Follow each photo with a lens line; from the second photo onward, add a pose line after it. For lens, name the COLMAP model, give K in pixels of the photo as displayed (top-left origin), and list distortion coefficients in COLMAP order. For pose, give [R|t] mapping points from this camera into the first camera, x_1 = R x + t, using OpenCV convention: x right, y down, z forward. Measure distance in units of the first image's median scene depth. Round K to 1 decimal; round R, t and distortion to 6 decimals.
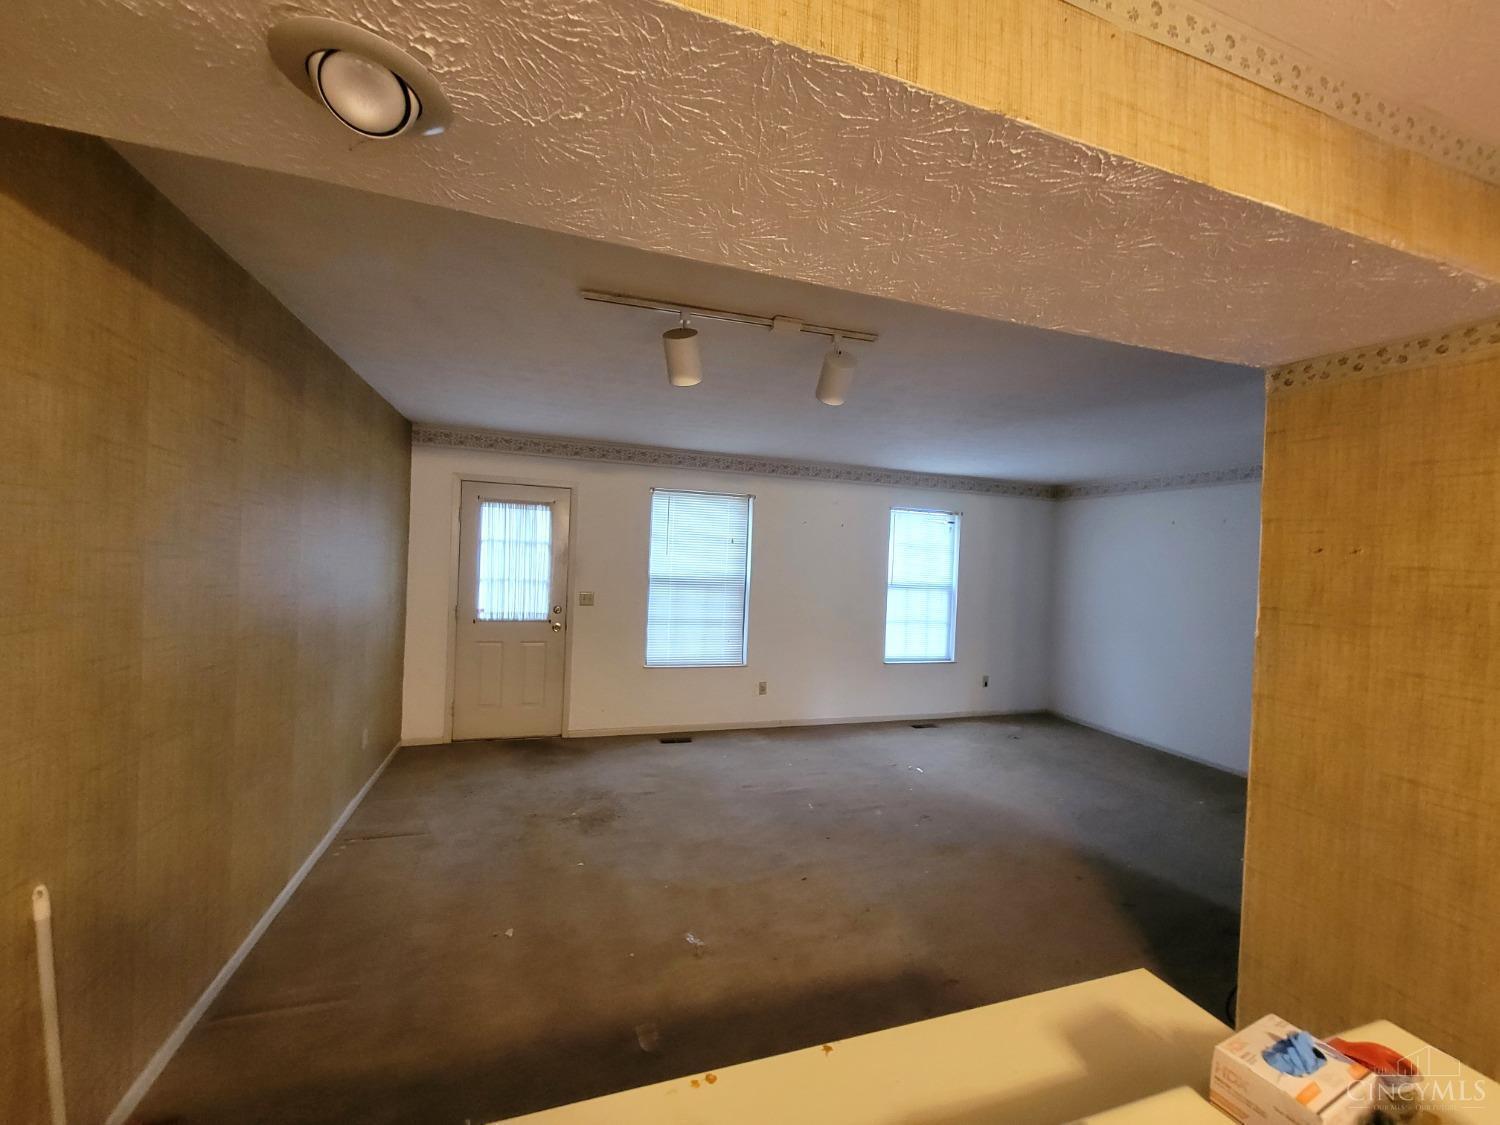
lens RADIAL K [[605.1, 0, 755.6], [0, 605.1, 563.8], [0, 0, 1]] dist [-0.008227, 0.000005]
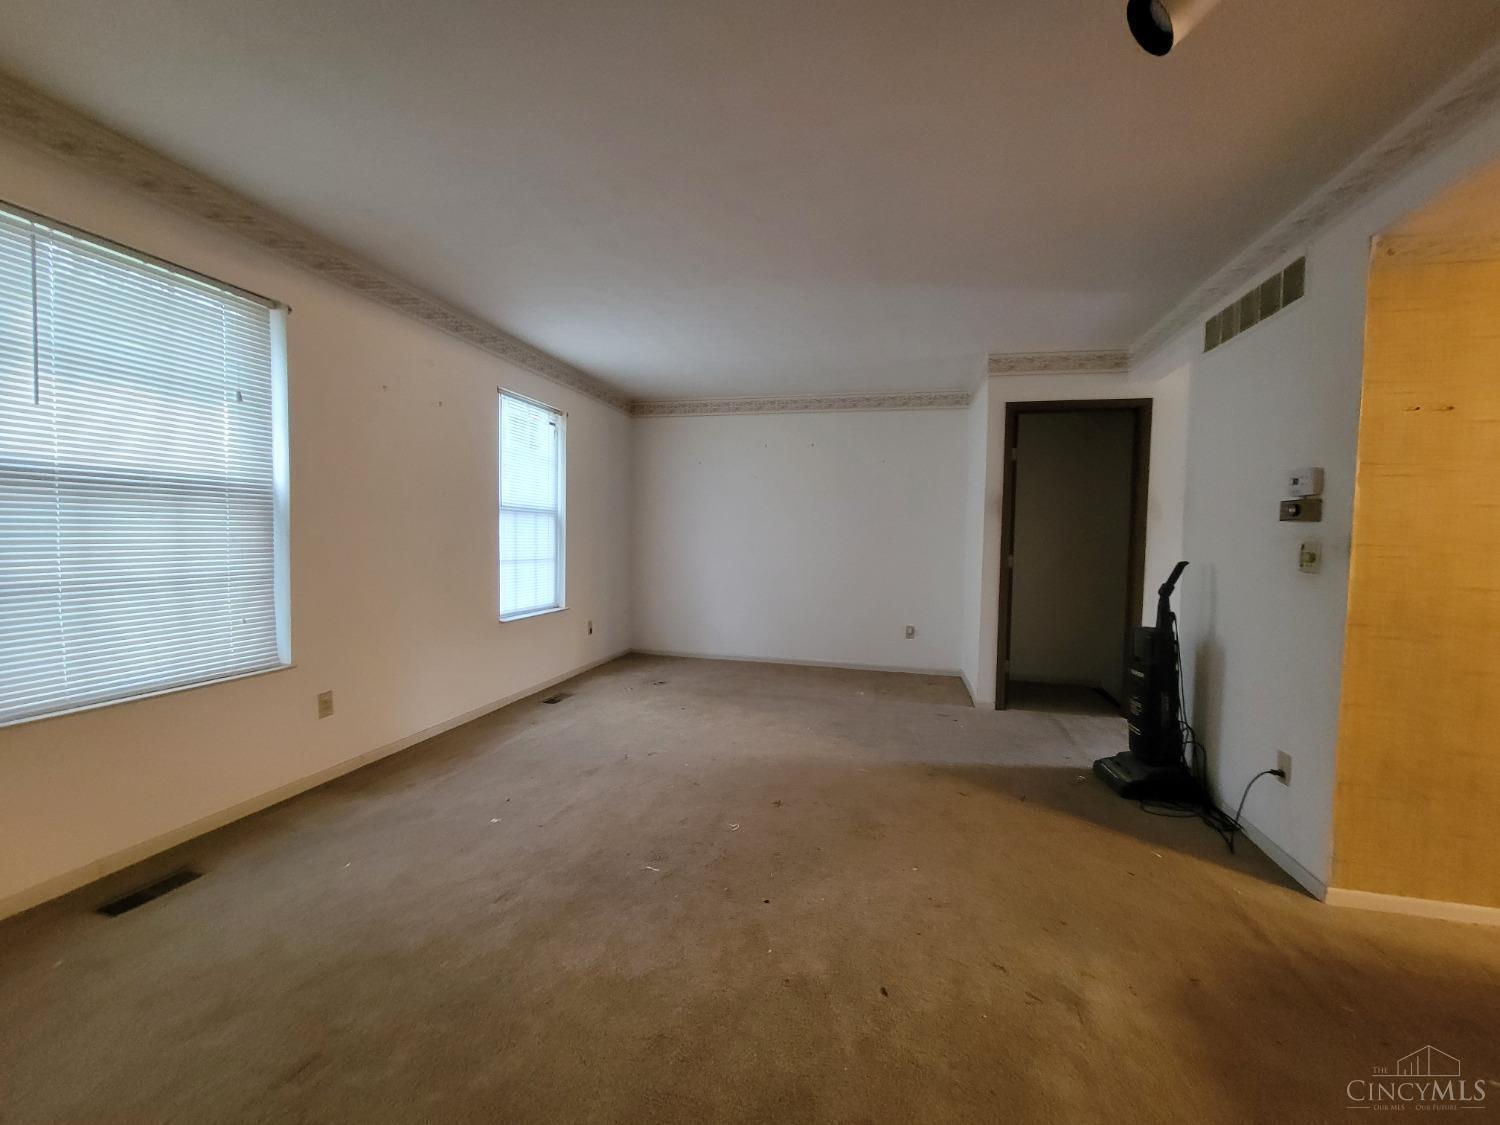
lens RADIAL K [[605.1, 0, 755.6], [0, 605.1, 563.8], [0, 0, 1]] dist [-0.008227, 0.000005]
pose [[0.535335, -0.072388, 0.841532, -0.196032], [0.008082, 0.996714, 0.080595, 0.047176], [-0.844601, -0.036345, 0.534161, 0.403139]]
